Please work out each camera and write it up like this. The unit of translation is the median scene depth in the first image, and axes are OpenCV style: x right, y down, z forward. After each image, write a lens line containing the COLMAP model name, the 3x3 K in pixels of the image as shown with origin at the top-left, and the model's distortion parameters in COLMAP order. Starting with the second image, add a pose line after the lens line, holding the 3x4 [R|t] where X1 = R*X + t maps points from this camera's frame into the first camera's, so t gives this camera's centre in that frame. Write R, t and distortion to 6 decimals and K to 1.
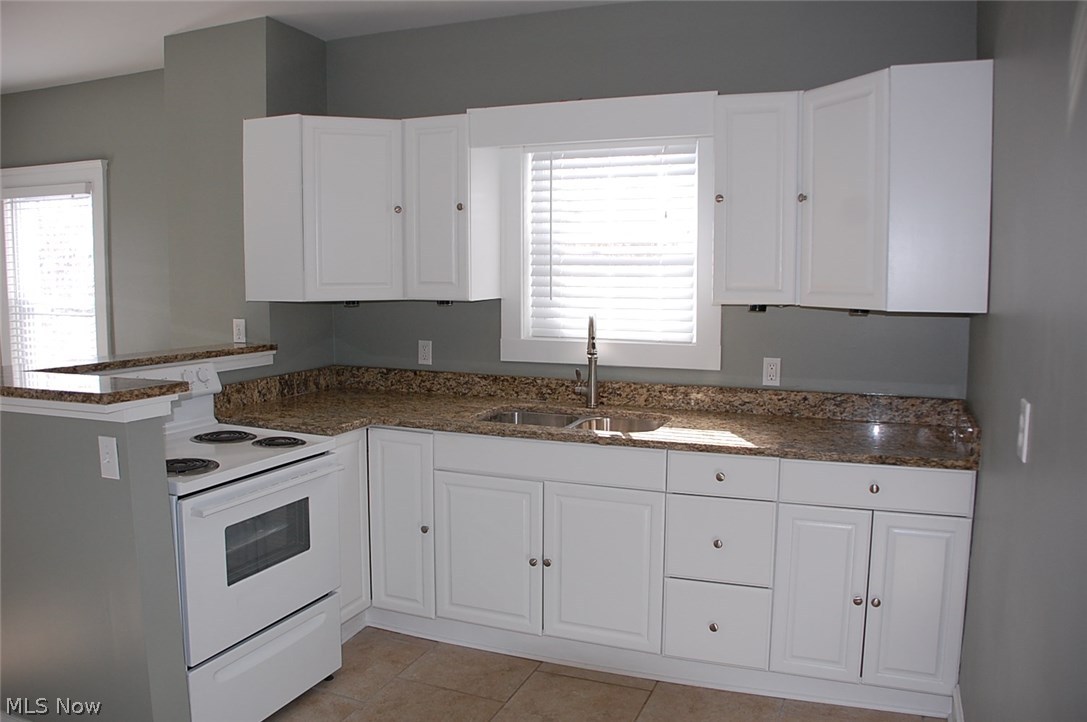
lens RADIAL K [[842.8, 0, 545.3], [0, 842.8, 356.8], [0, 0, 1]] dist [-0.180245, 0.117121]
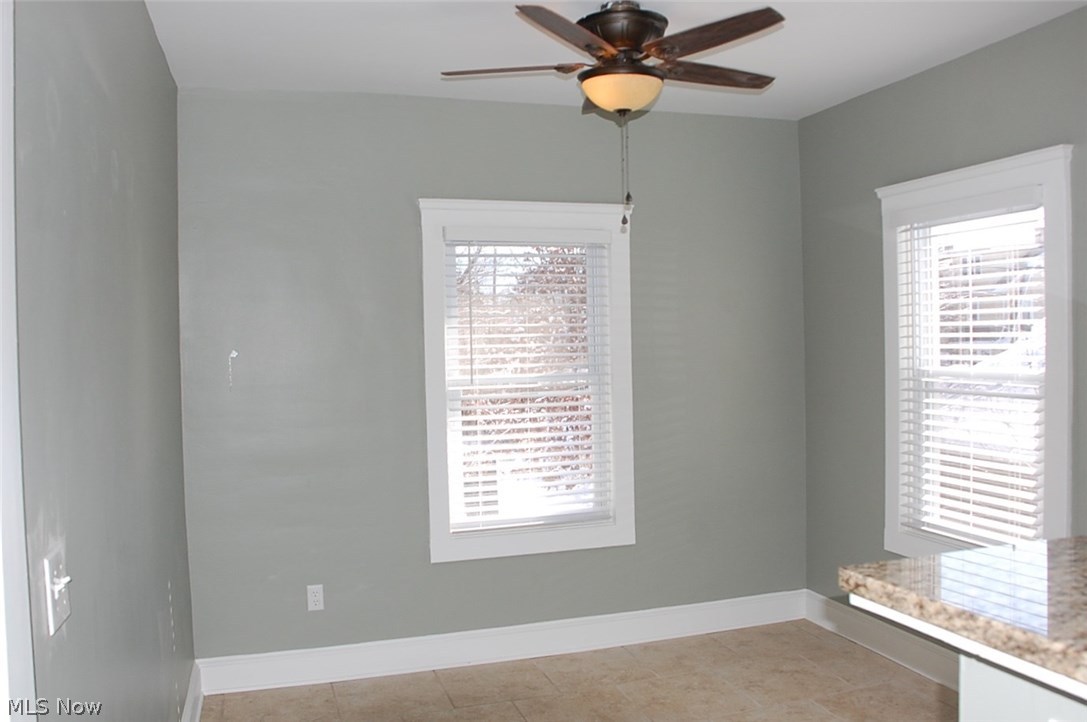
lens RADIAL K [[913.9, 0, 543.5], [0, 913.9, 361.0], [0, 0, 1]] dist [-0.136030, 0.013613]
pose [[0.637937, -0.001521, -0.770087, -0.368823], [-0.051902, 0.997639, -0.044967, -0.037668], [0.768337, 0.068655, 0.636352, 0.352701]]
